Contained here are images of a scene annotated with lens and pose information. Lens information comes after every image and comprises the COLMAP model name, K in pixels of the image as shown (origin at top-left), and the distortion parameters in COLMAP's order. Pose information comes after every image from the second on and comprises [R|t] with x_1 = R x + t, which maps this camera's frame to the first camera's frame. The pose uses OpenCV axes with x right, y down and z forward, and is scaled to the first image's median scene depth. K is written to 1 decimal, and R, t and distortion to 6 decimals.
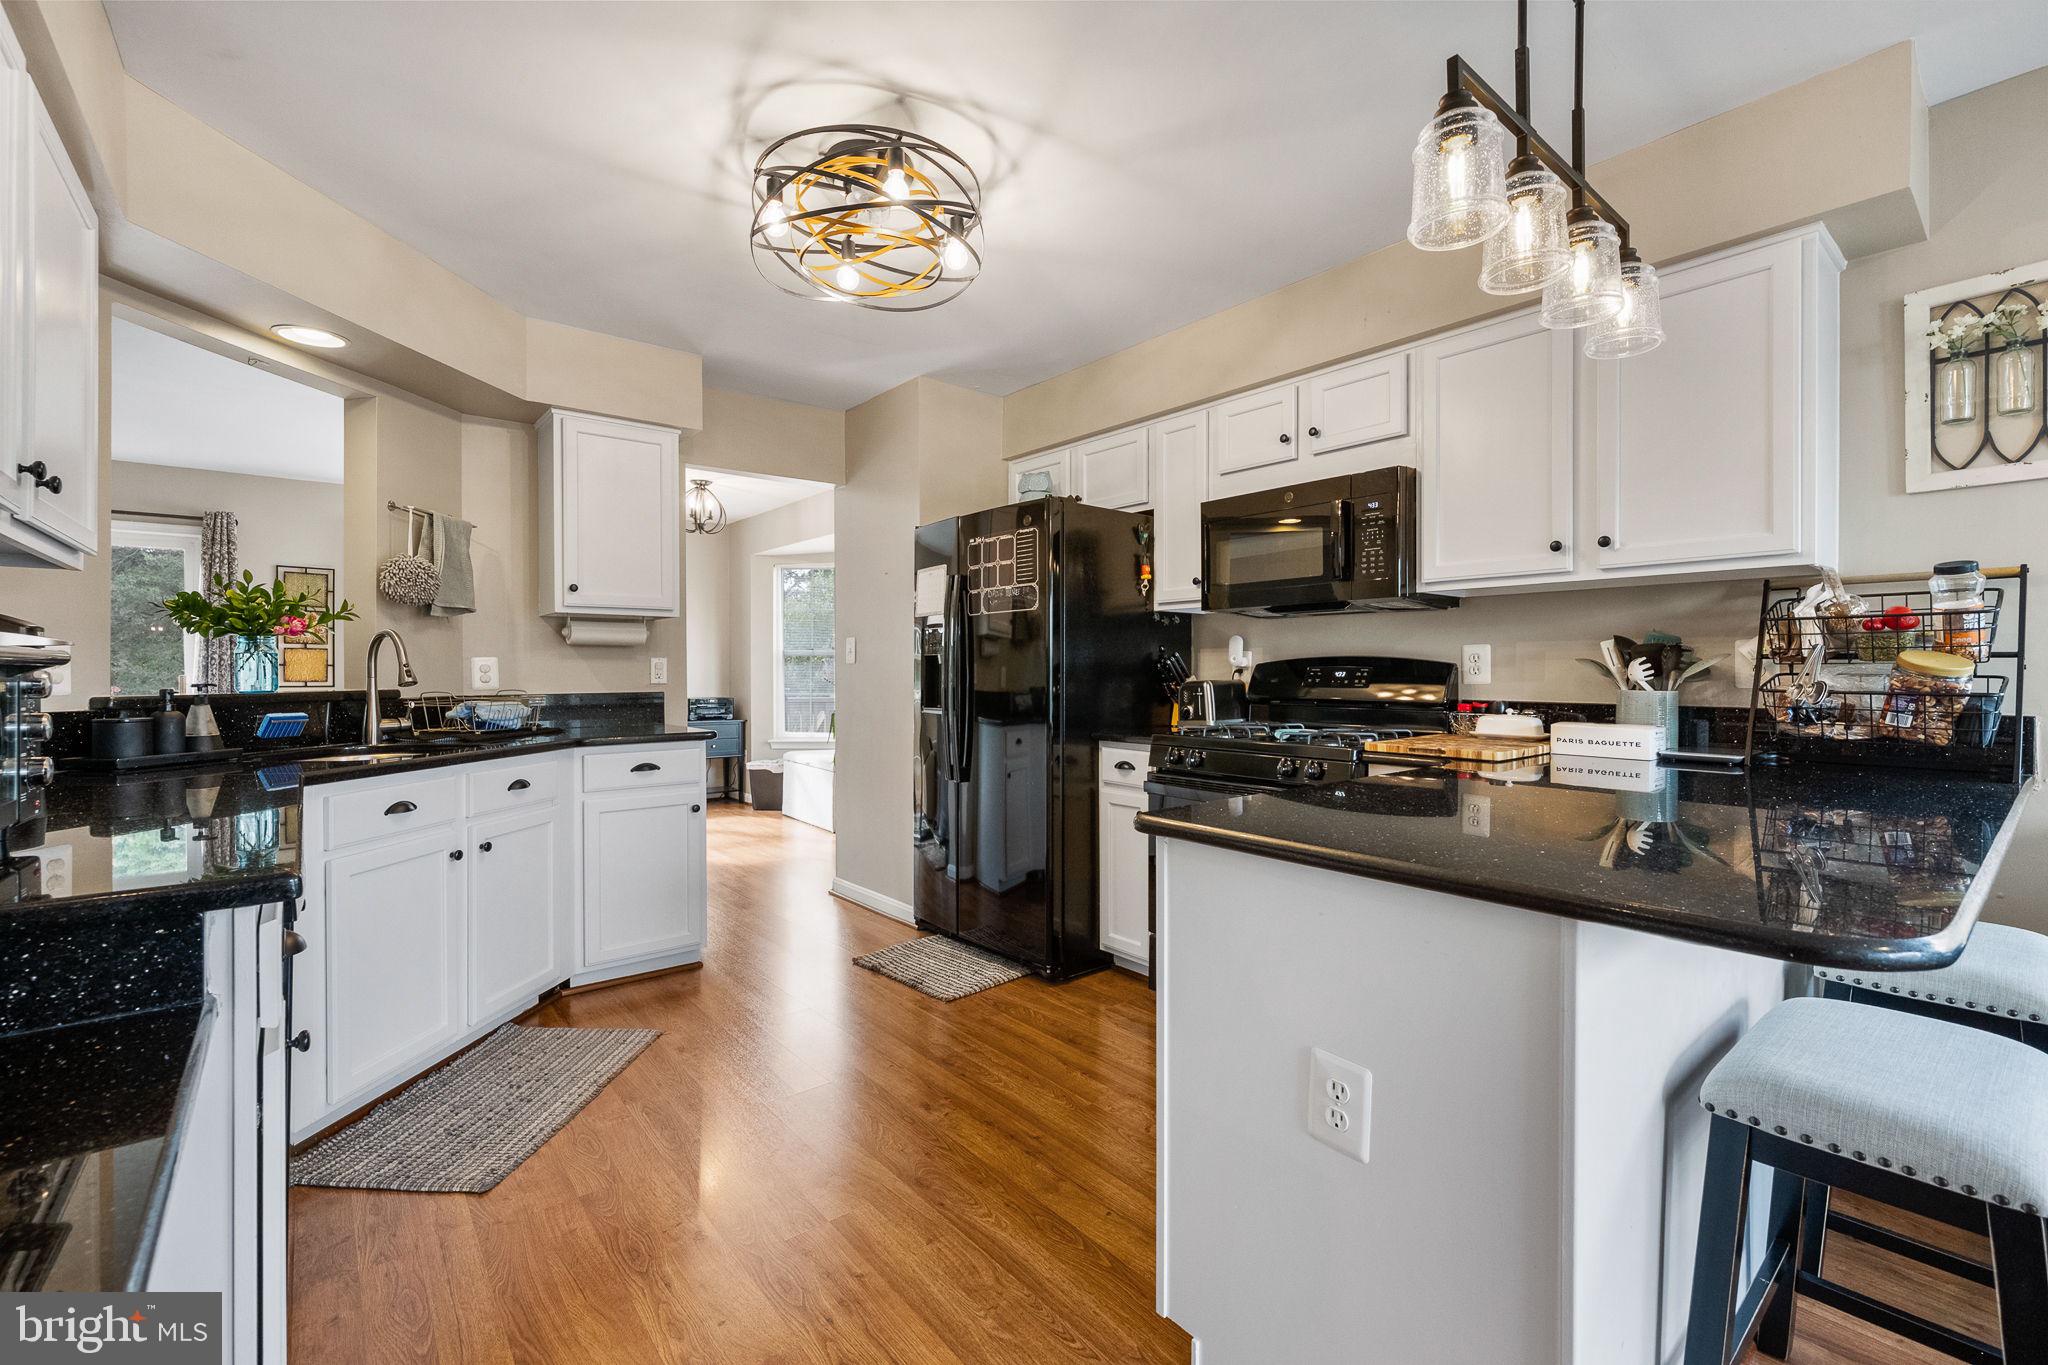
lens RADIAL K [[862.2, 0, 1030.1], [0, 862.2, 676.4], [0, 0, 1]] dist [-0.000767, 0.001482]
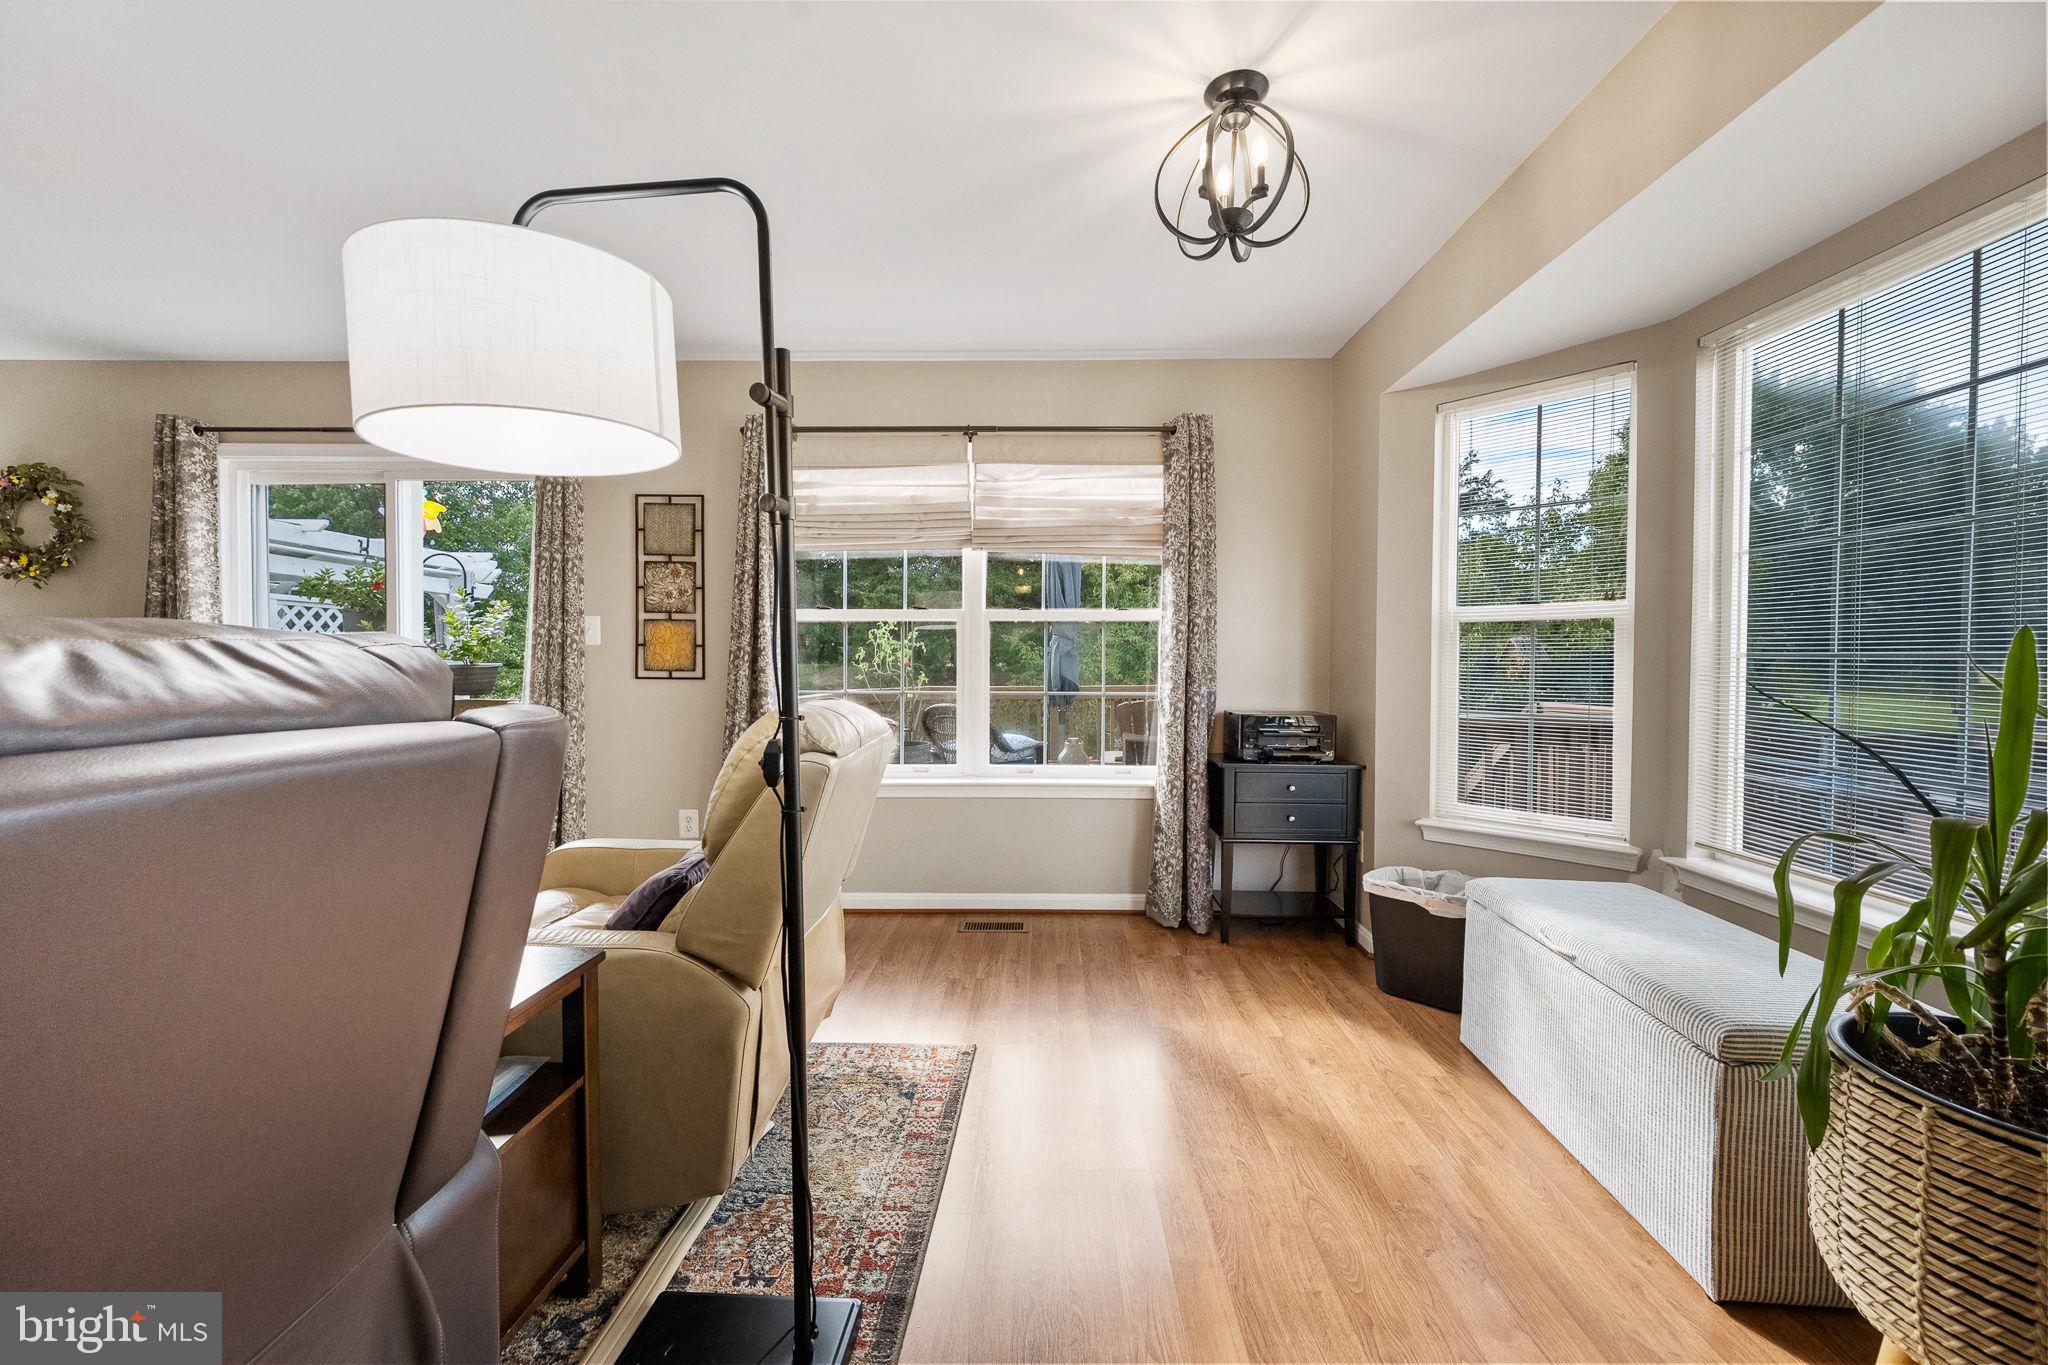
lens RADIAL K [[796.4, 0, 1031.4], [0, 796.4, 680.3], [0, 0, 1]] dist [0.003675, 0.000048]
pose [[0.750189, 0.020259, -0.660913, -0.590657], [-0.006649, 0.999711, 0.023098, -0.005615], [0.661190, -0.012934, 0.750107, 1.823844]]
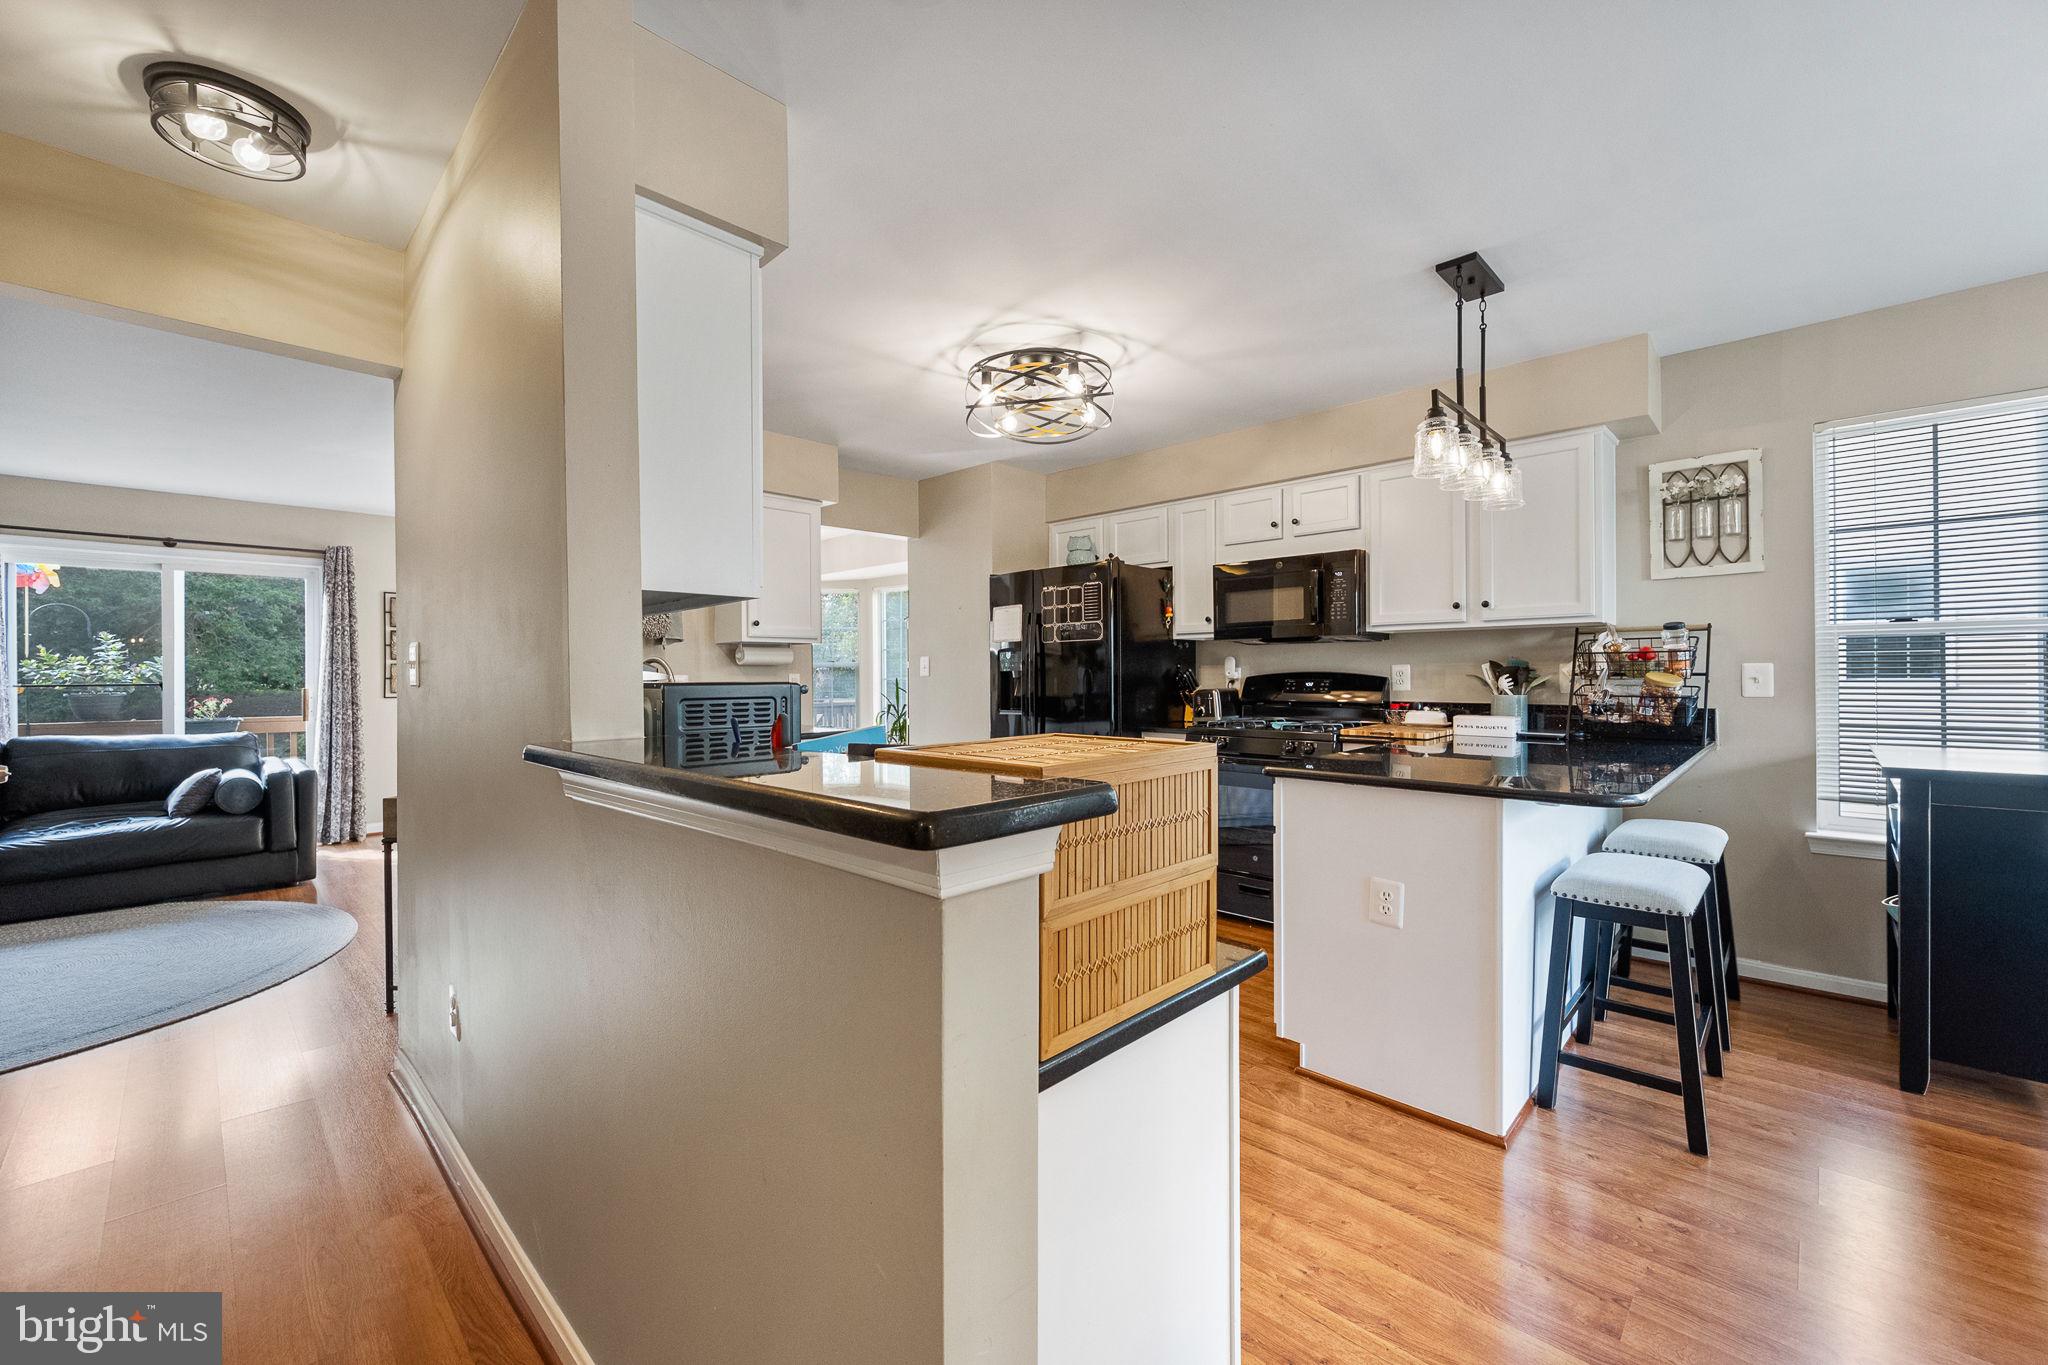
lens RADIAL K [[796.4, 0, 1036.5], [0, 796.4, 676.7], [0, 0, 1]] dist [0.003675, 0.000048]
pose [[0.993759, -0.006348, 0.111368, -0.317460], [0.006737, 0.999972, -0.003114, -0.018037], [-0.111345, 0.003845, 0.993774, -0.370582]]
